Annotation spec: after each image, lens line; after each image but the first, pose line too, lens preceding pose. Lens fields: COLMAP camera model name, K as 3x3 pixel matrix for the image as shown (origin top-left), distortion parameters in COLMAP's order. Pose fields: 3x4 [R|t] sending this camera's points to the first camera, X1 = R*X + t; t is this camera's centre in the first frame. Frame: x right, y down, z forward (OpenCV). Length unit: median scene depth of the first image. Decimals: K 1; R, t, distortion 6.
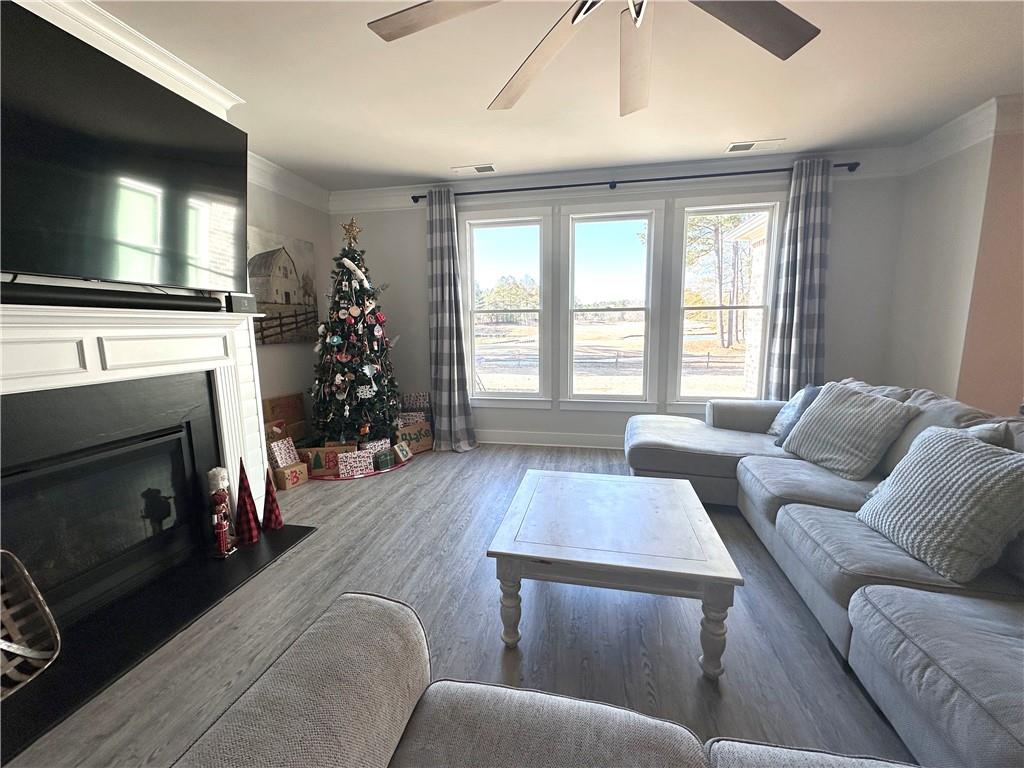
lens RADIAL K [[409.7, 0, 512.0], [0, 409.7, 384.0], [0, 0, 1]] dist [-0.001021, -0.000326]
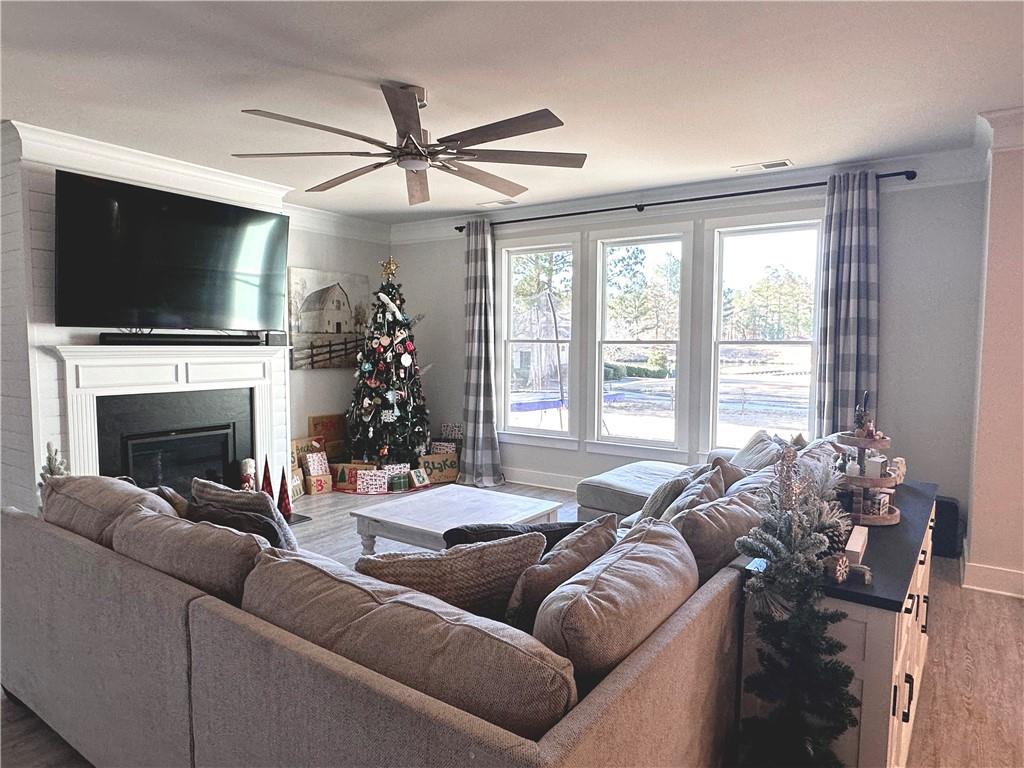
lens RADIAL K [[638.6, 0, 509.1], [0, 638.6, 393.5], [0, 0, 1]] dist [-0.002983, -0.000937]
pose [[0.918258, 0.048050, -0.393056, 0.576567], [-0.072939, 0.996150, -0.048623, 0.018332], [0.389207, 0.073317, 0.918228, -0.403287]]
